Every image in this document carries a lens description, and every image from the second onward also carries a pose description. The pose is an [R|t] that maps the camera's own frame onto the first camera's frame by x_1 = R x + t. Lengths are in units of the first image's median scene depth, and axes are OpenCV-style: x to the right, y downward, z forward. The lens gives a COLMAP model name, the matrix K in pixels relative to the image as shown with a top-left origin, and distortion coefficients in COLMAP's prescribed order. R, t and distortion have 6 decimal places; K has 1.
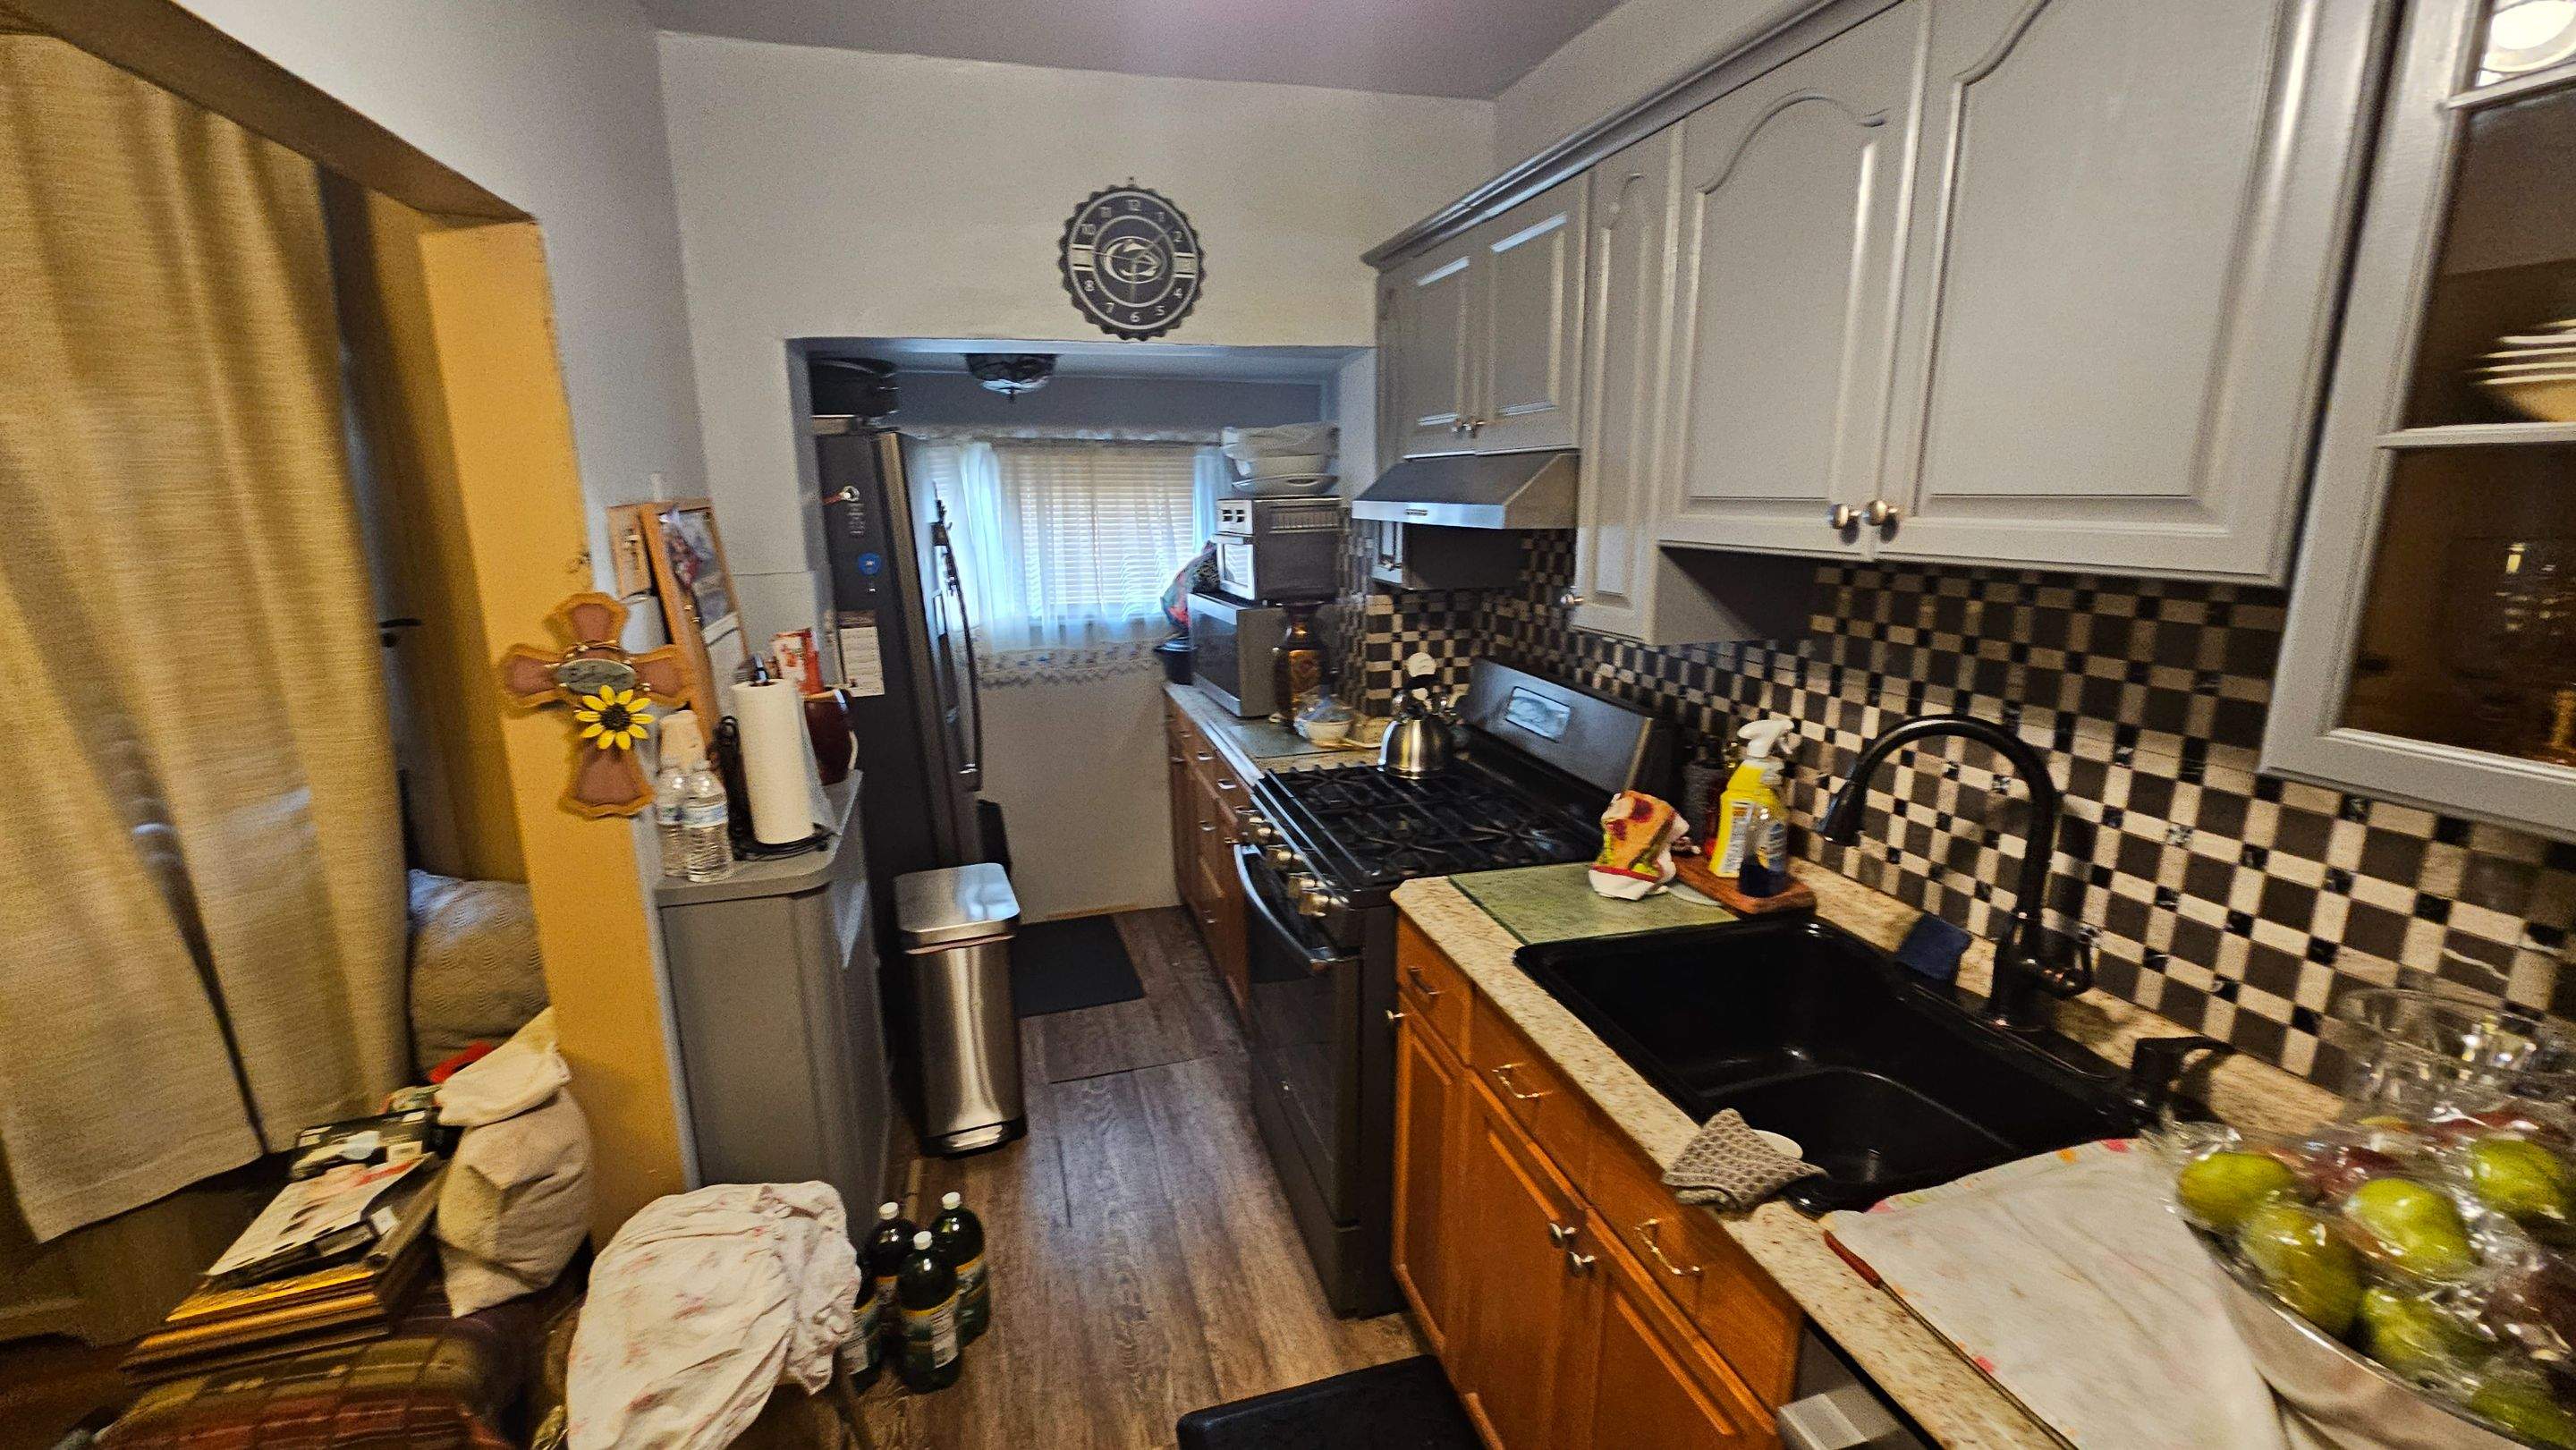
lens RADIAL K [[1054.1, 0, 1292.3], [0, 1054.1, 724.1], [0, 0, 1]] dist [-0.010261, 0.001695]
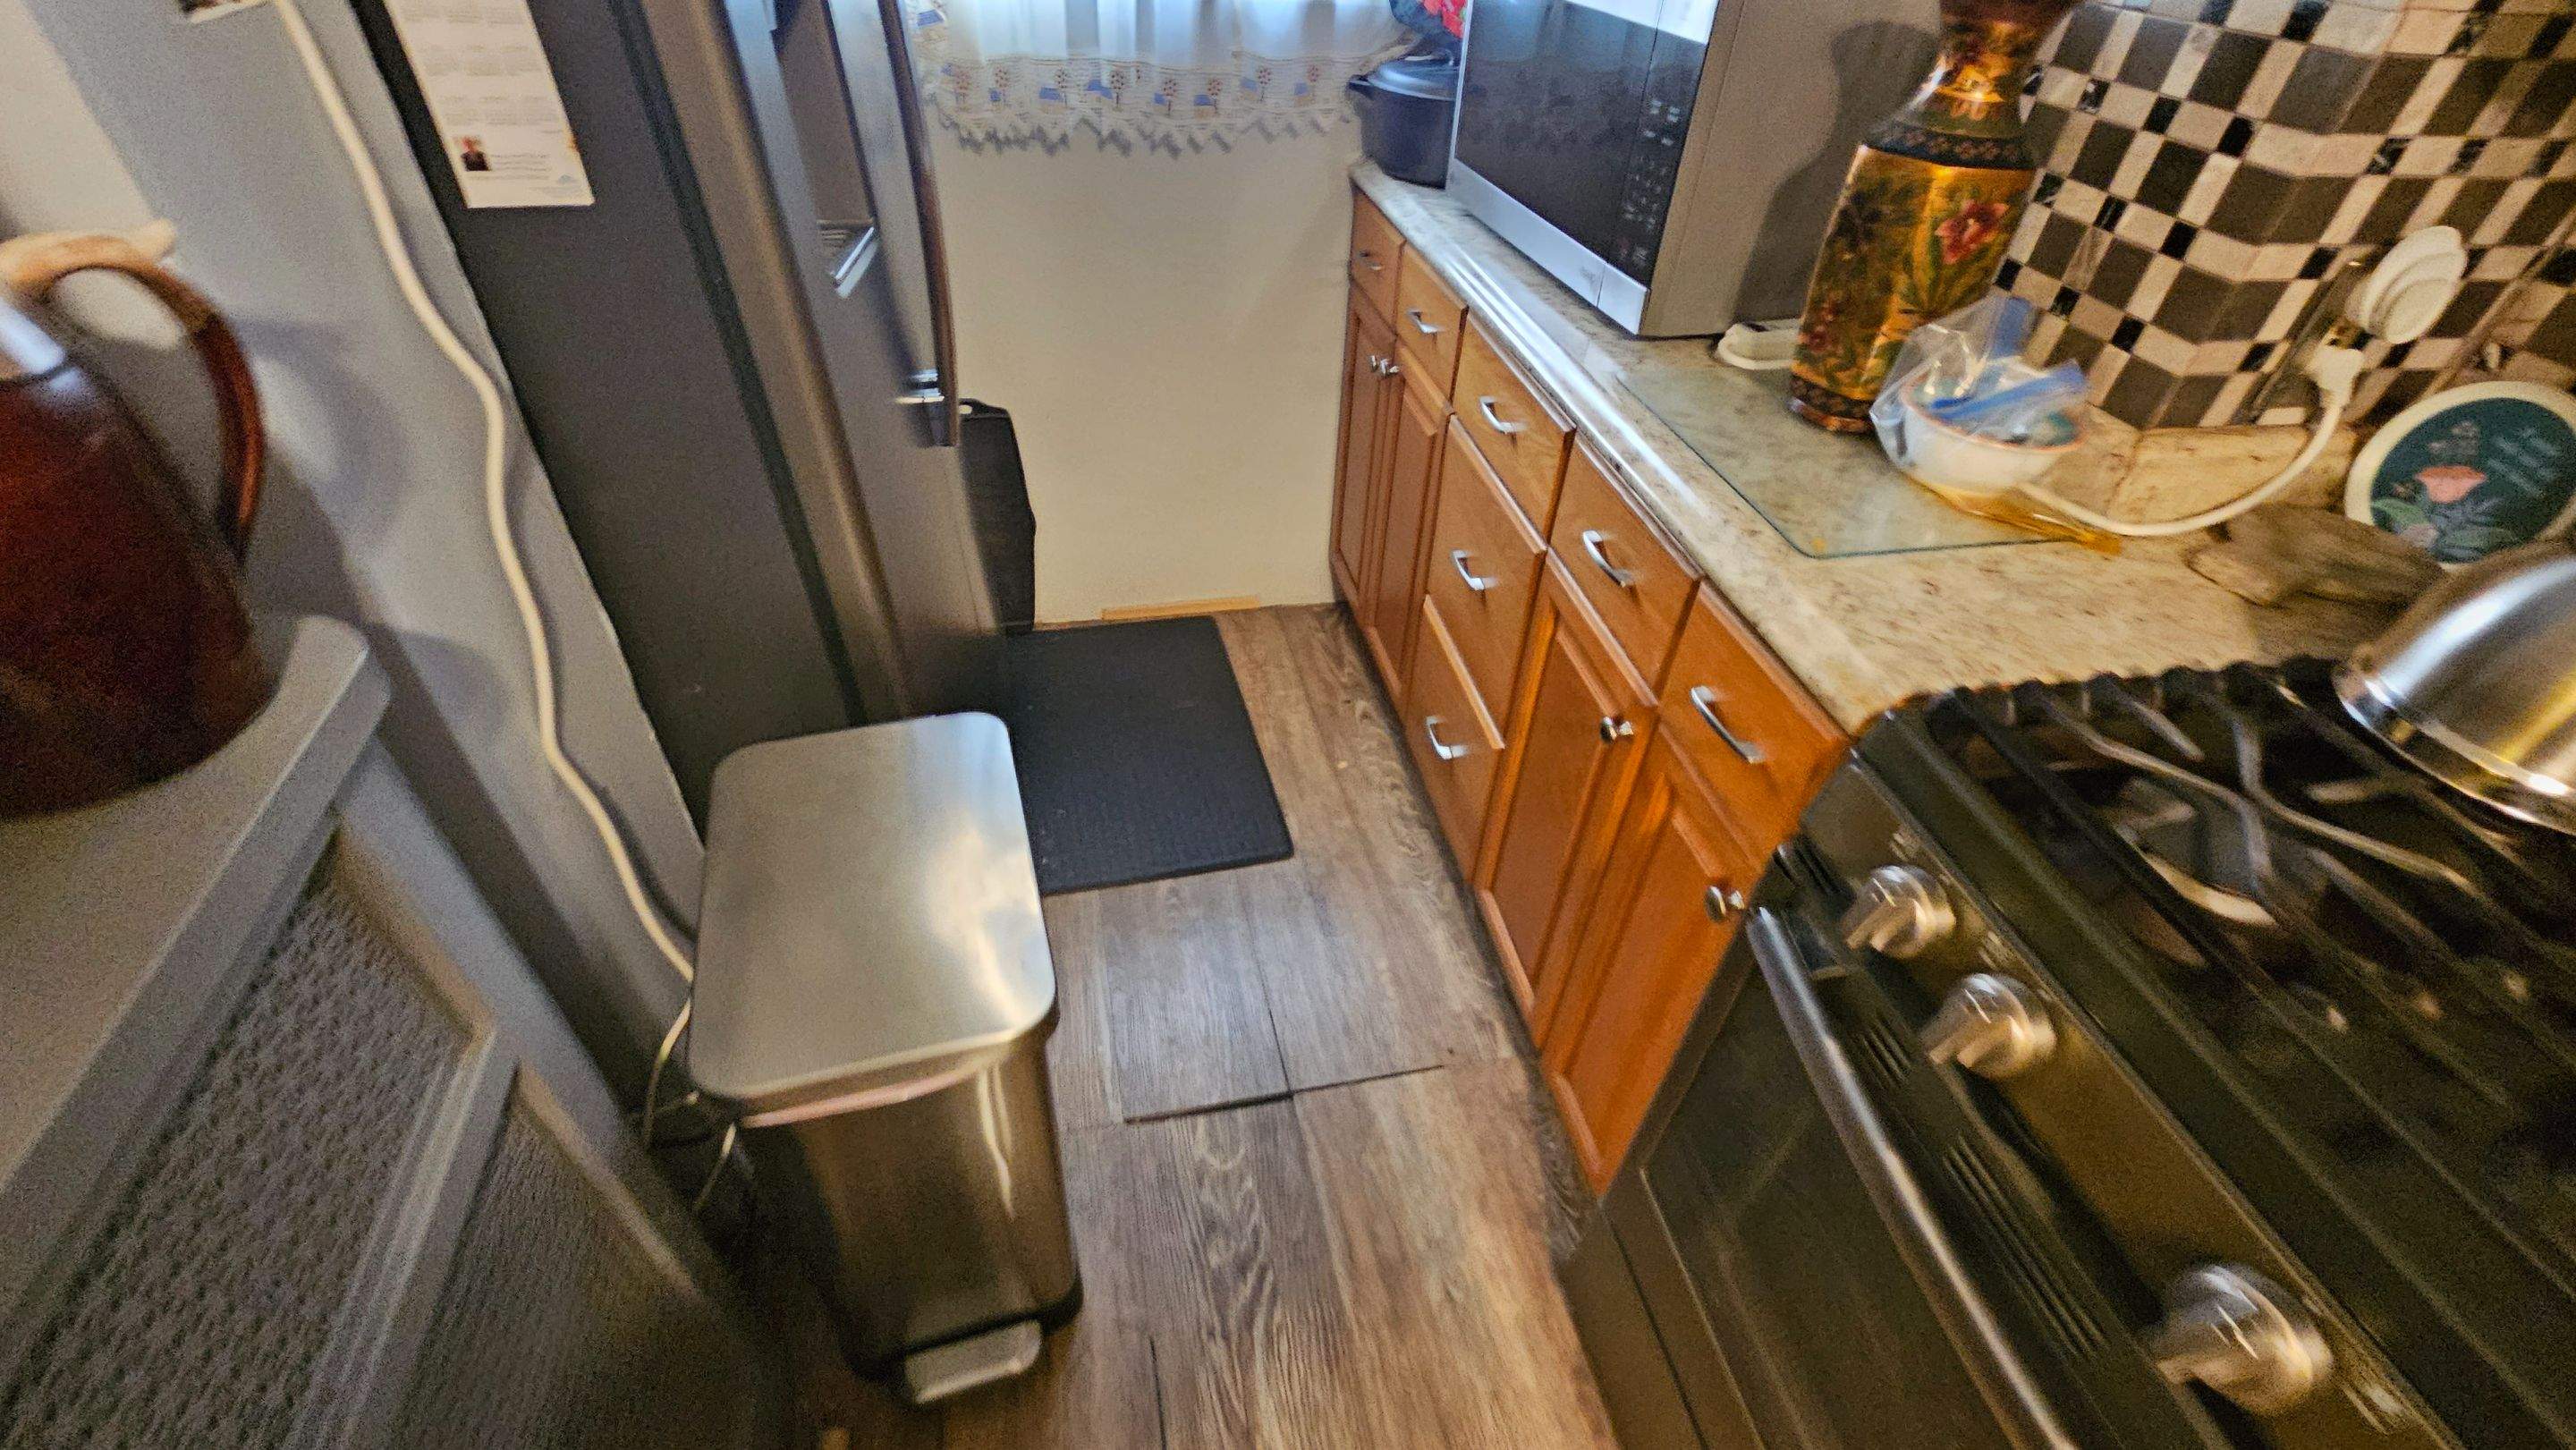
lens RADIAL K [[1054.1, 0, 1293.3], [0, 1054.1, 727.6], [0, 0, 1]] dist [-0.010261, 0.001695]
pose [[0.994985, 0.099959, -0.003616, -0.270326], [-0.086341, 0.876563, 0.473480, -0.087405], [0.050498, -0.470793, 0.880797, 1.054657]]
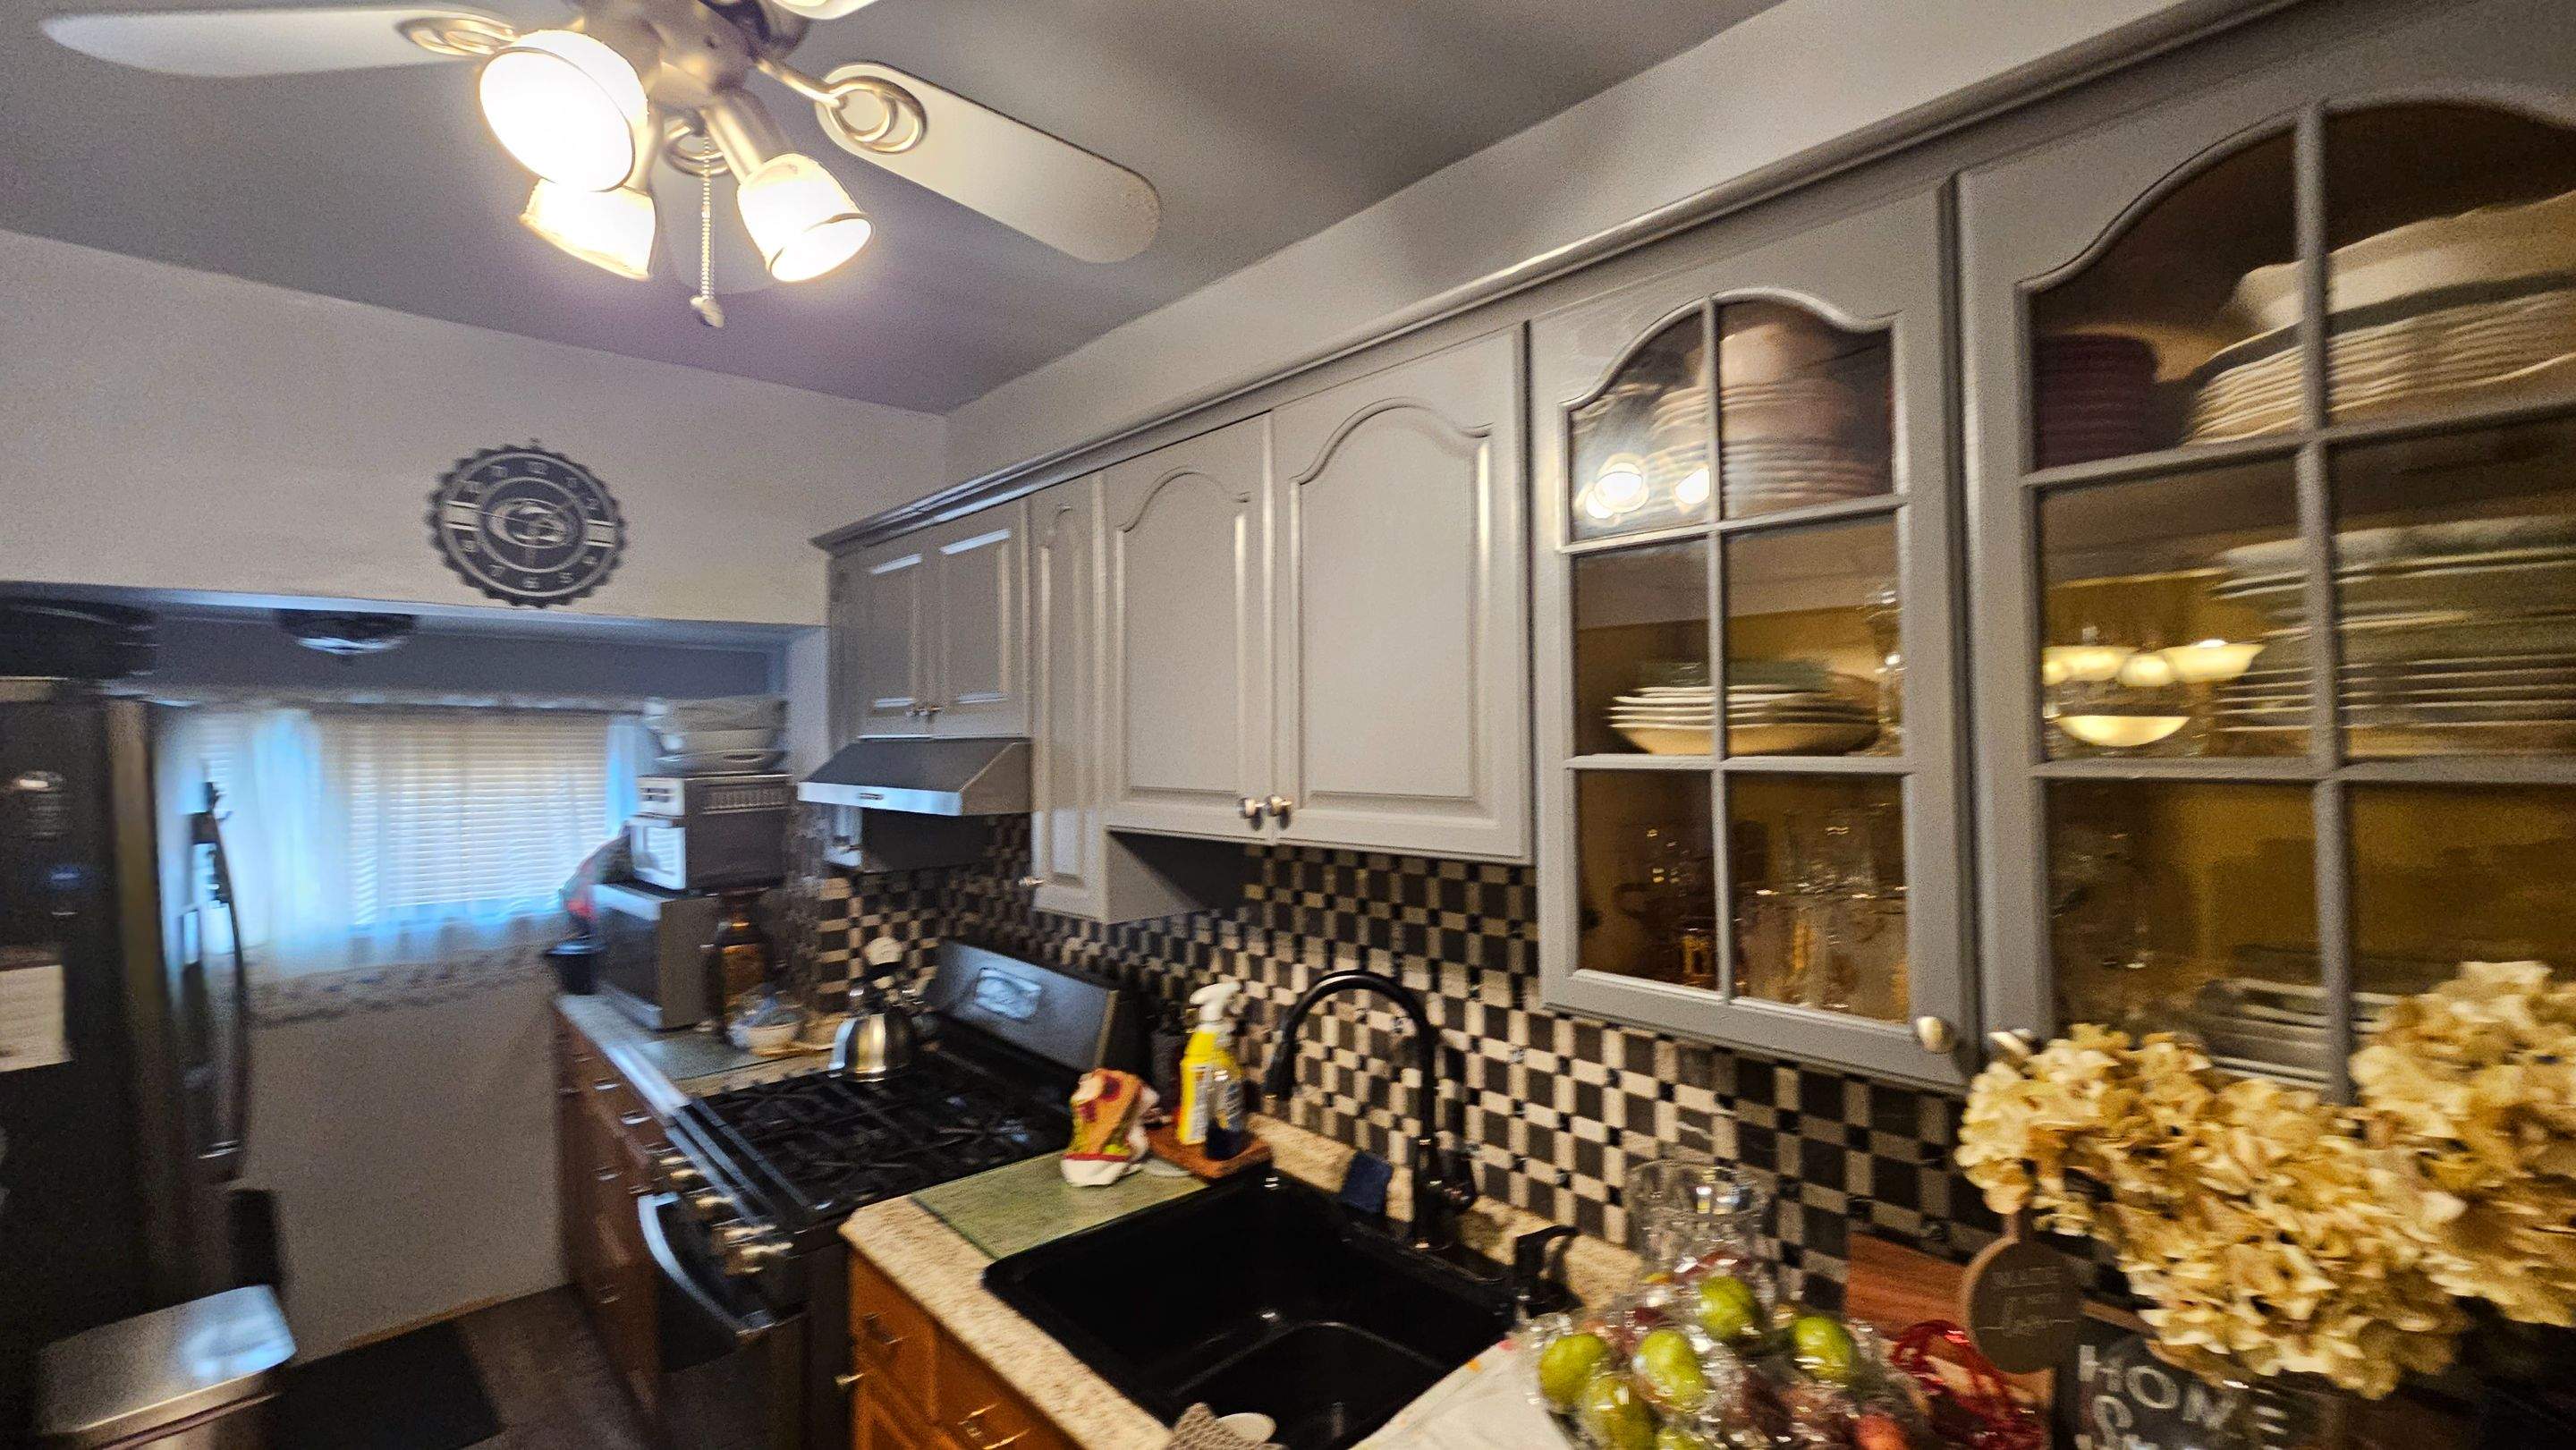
lens RADIAL K [[1054.1, 0, 1293.1], [0, 1054.1, 719.1], [0, 0, 1]] dist [-0.010261, 0.001695]
pose [[0.885507, 0.012622, 0.464454, 0.011197], [0.103141, 0.969349, -0.222988, -0.013344], [-0.453033, 0.245362, 0.857064, -0.022790]]
